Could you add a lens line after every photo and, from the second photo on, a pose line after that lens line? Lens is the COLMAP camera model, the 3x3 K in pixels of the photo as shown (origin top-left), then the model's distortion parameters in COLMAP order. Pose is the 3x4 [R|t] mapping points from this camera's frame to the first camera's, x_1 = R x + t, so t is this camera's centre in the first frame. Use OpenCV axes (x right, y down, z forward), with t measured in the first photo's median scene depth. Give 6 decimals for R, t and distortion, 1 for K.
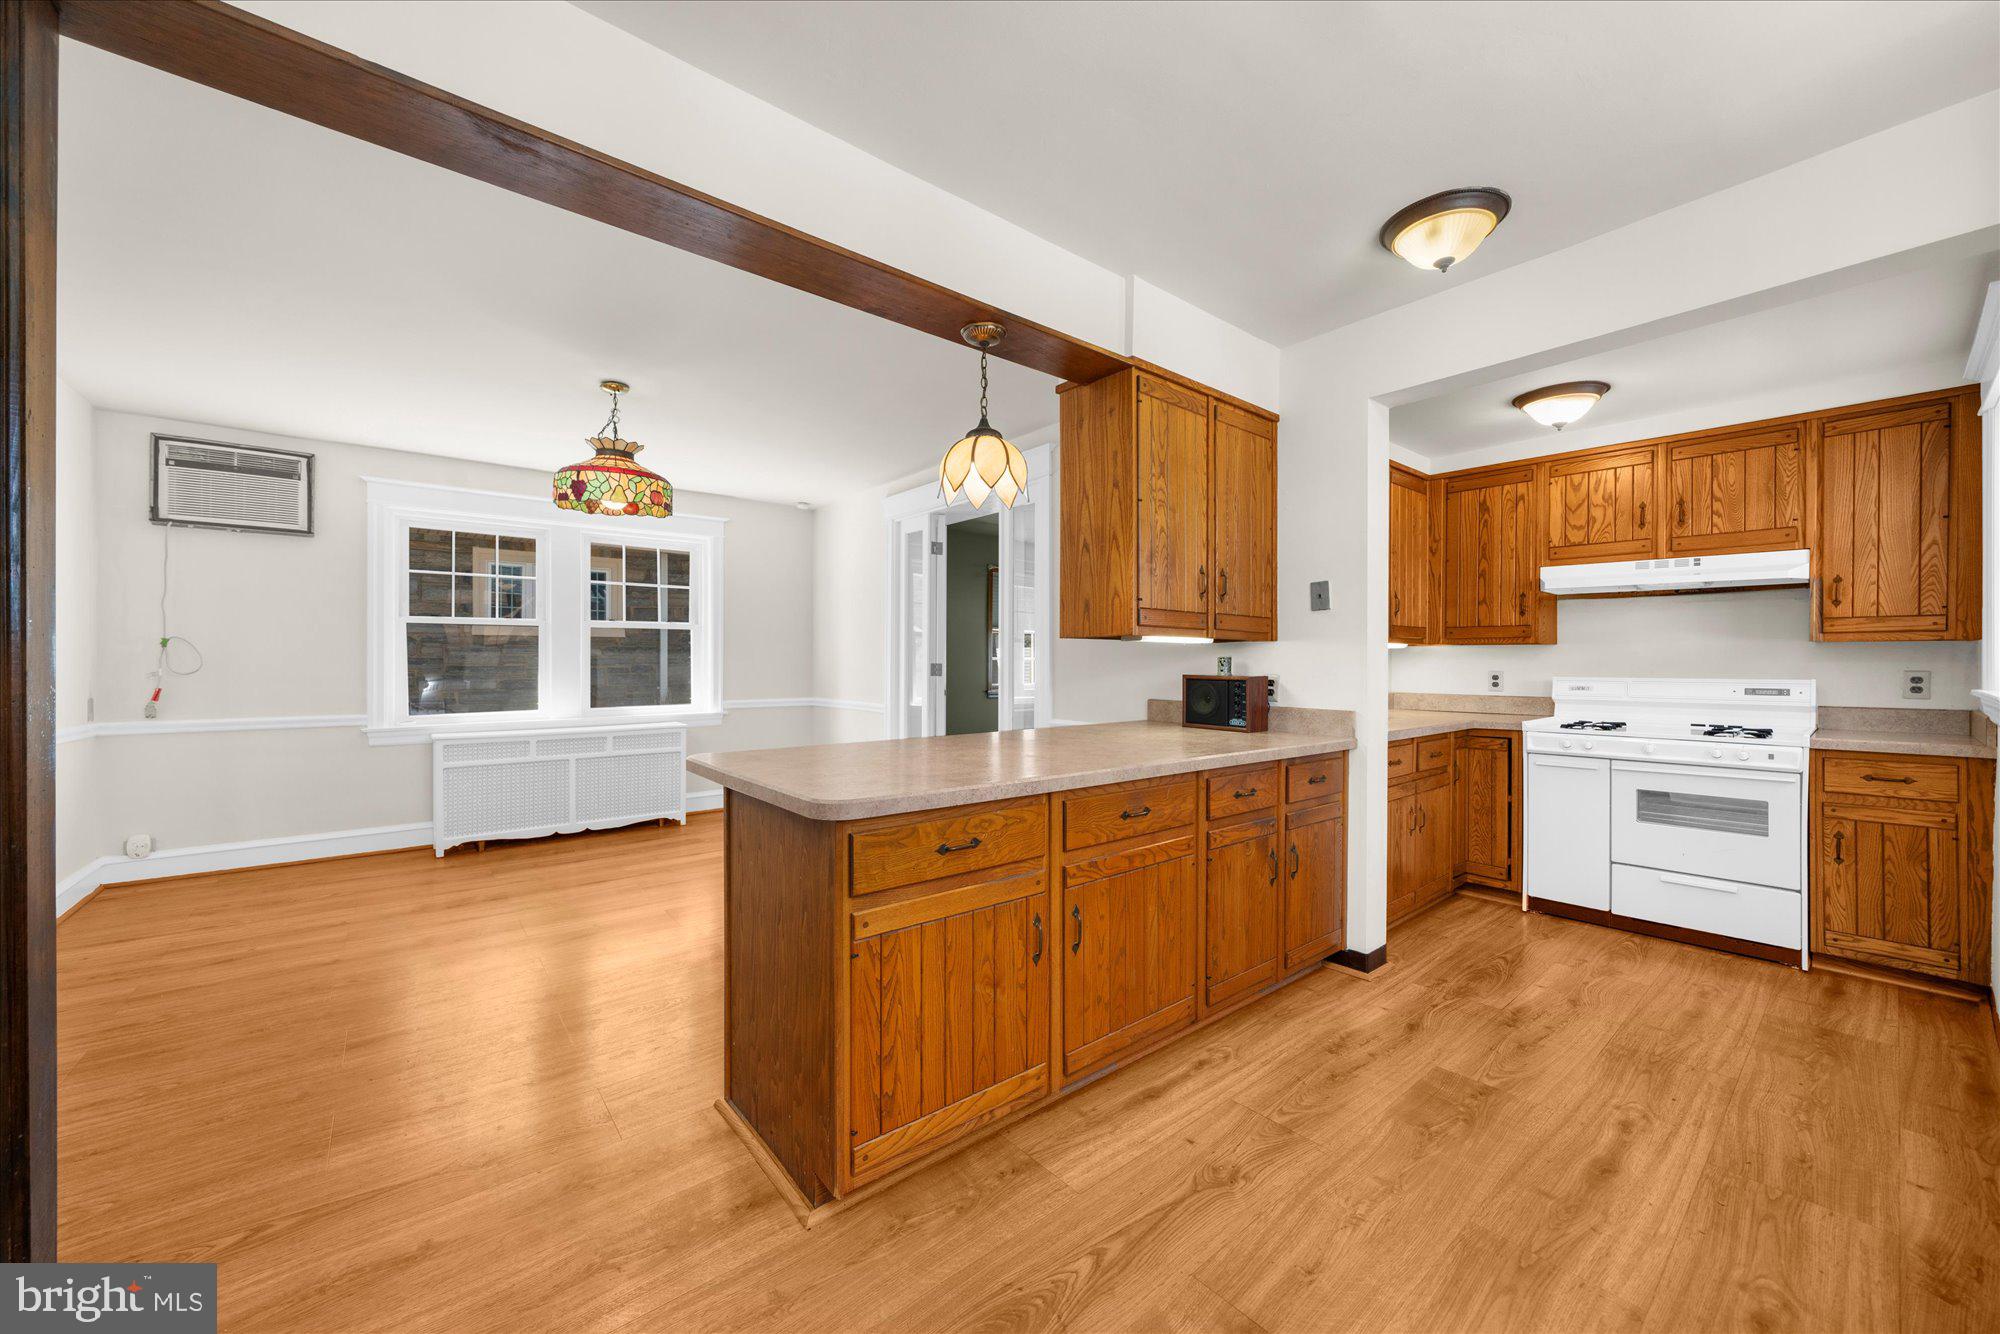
lens RADIAL K [[767.3, 0, 991.2], [0, 767.3, 660.8], [0, 0, 1]] dist [-0.001059, 0.000722]
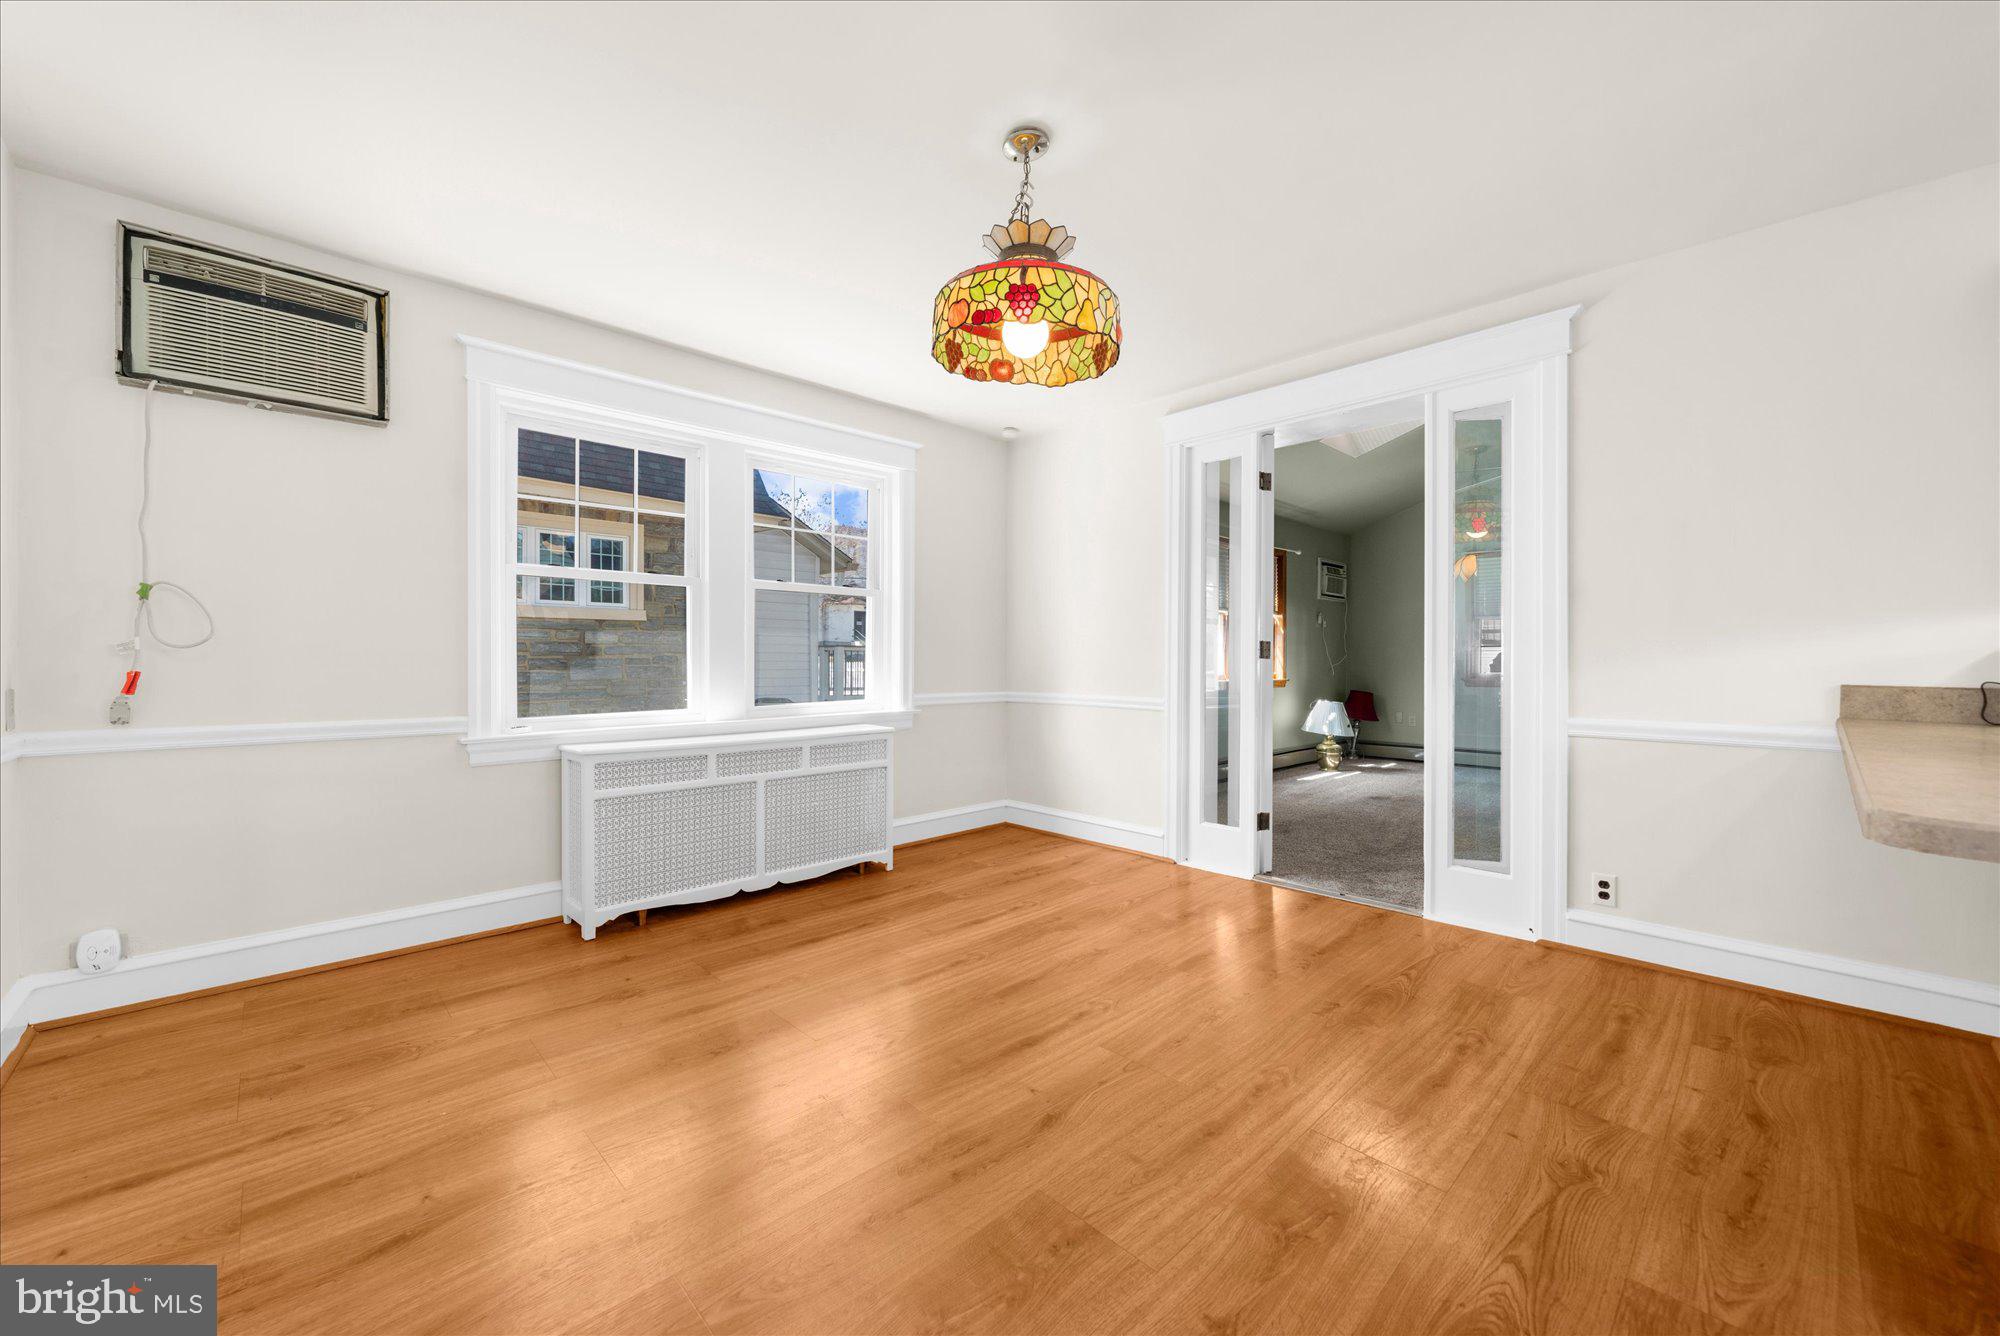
lens RADIAL K [[767.3, 0, 961.6], [0, 767.3, 657.4], [0, 0, 1]] dist [-0.001059, 0.000722]
pose [[0.996516, 0.000628, 0.083395, -0.465111], [-0.000676, 1.000000, 0.000545, 0.021424], [-0.083394, -0.000600, 0.996516, 0.342134]]
